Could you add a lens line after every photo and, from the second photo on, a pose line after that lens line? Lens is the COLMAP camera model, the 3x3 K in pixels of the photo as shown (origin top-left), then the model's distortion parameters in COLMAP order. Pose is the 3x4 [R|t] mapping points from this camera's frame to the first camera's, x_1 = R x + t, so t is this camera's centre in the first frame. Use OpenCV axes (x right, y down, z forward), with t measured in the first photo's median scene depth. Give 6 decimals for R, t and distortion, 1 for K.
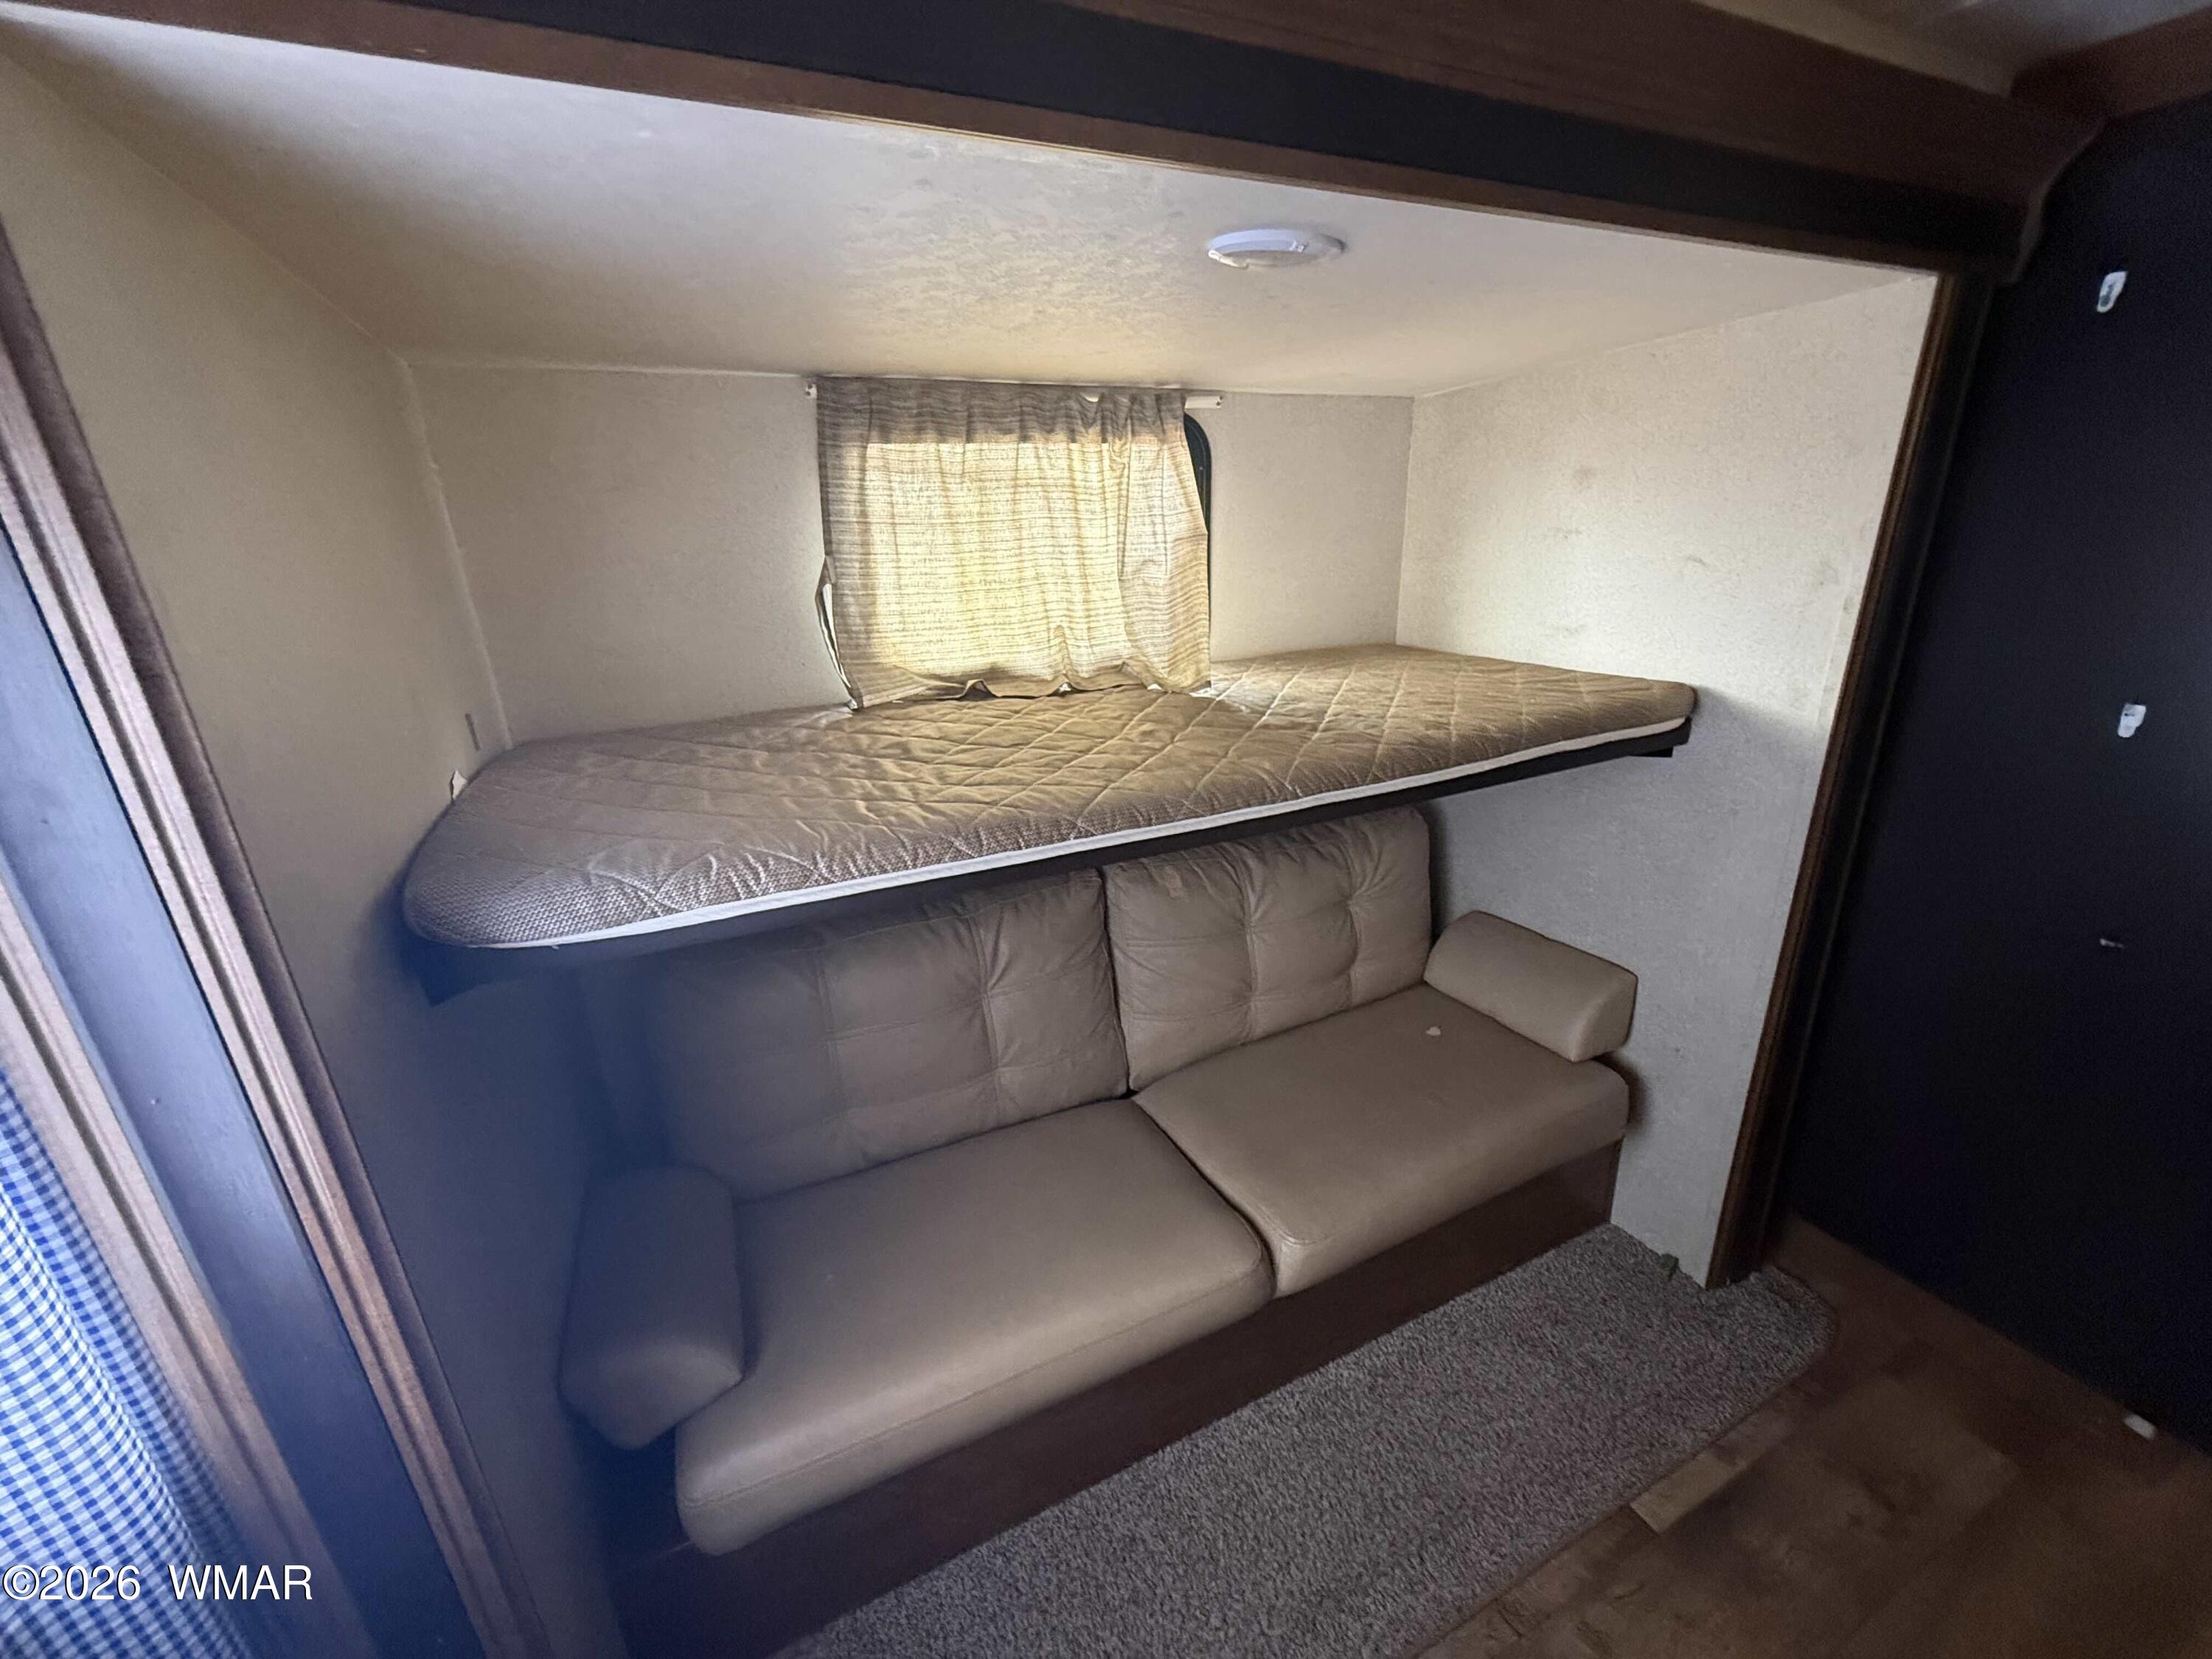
lens RADIAL K [[870.5, 0, 1105.5], [0, 870.5, 825.8], [0, 0, 1]] dist [-0.001442, -0.000578]
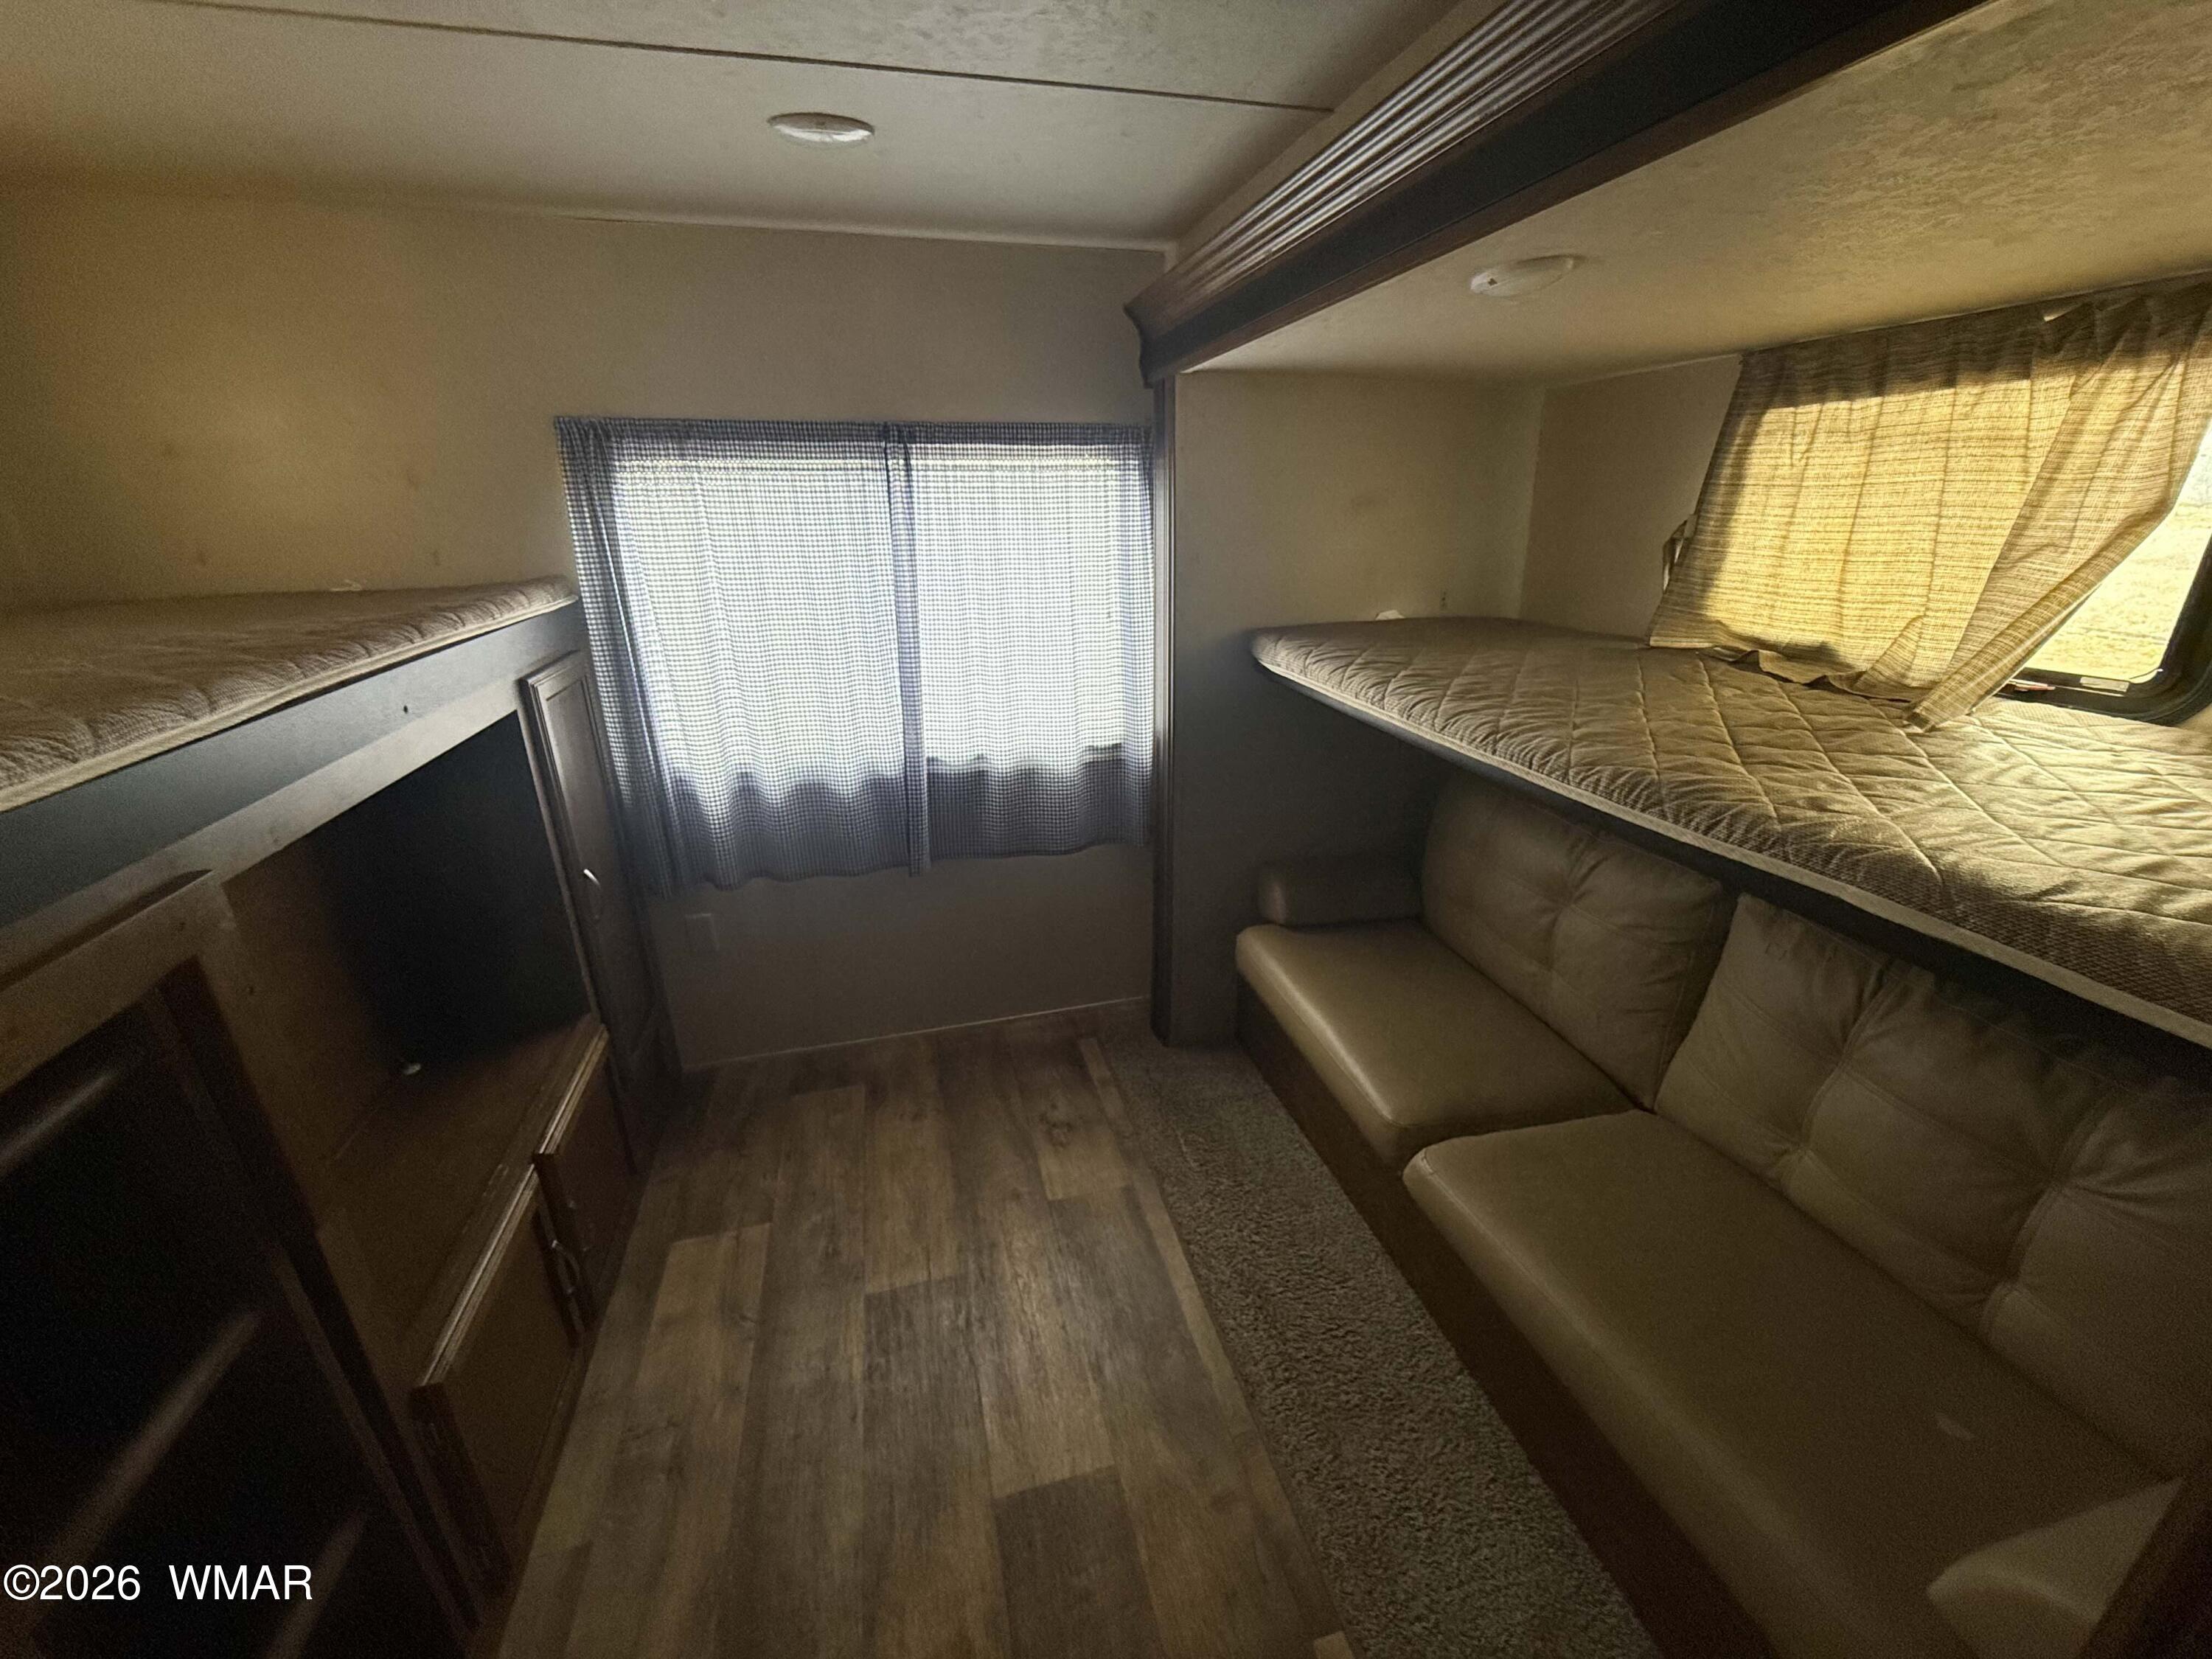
lens RADIAL K [[870.5, 0, 1101.2], [0, 870.5, 830.6], [0, 0, 1]] dist [-0.001442, -0.000578]
pose [[-0.197808, 0.373634, -0.906239, 0.978379], [-0.310953, 0.852840, 0.419491, -0.176296], [0.929613, 0.364777, -0.052516, 0.442216]]
